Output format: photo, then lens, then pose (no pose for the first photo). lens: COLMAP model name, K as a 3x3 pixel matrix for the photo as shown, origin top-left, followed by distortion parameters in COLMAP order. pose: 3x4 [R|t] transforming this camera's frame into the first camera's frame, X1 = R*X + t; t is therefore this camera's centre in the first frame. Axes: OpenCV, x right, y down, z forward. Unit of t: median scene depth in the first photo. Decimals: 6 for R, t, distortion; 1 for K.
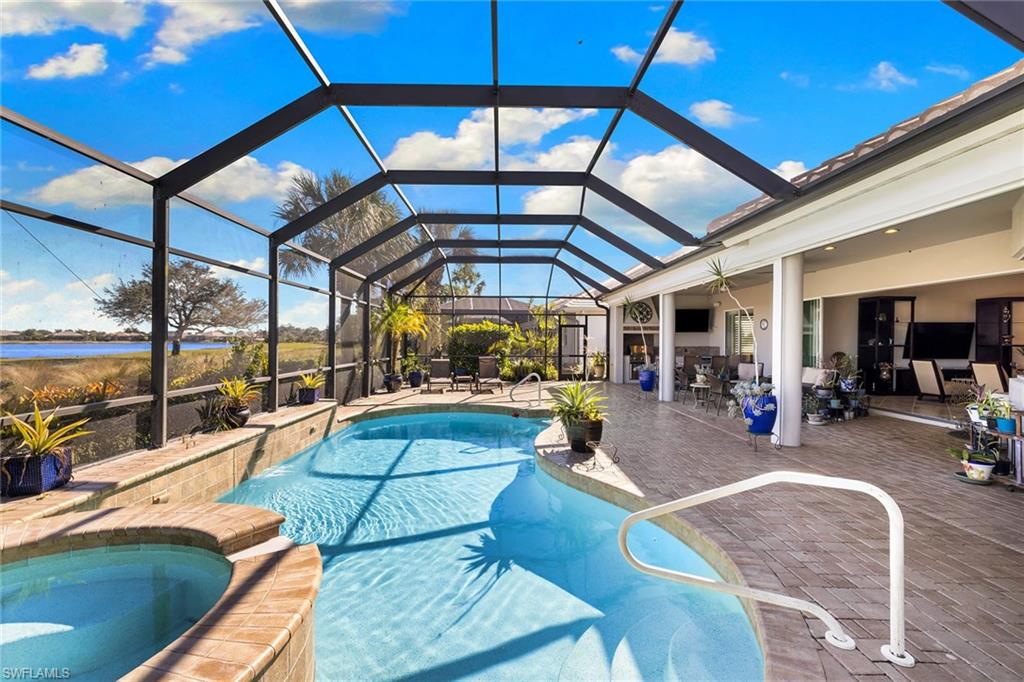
lens RADIAL K [[434.8, 0, 511.2], [0, 434.8, 336.1], [0, 0, 1]] dist [0.003405, 0.000044]
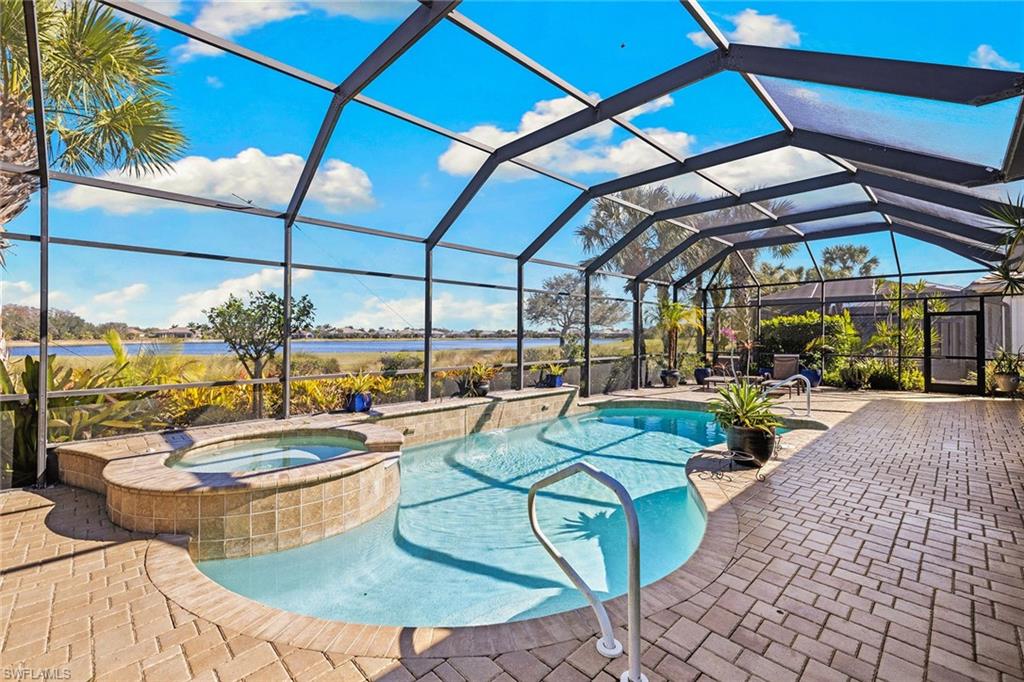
lens RADIAL K [[434.8, 0, 504.1], [0, 434.8, 338.8], [0, 0, 1]] dist [0.003405, 0.000044]
pose [[0.700322, -0.001448, -0.713825, 0.324844], [0.012160, 0.999877, 0.009902, 0.001954], [0.713723, -0.015615, 0.700254, 0.031282]]
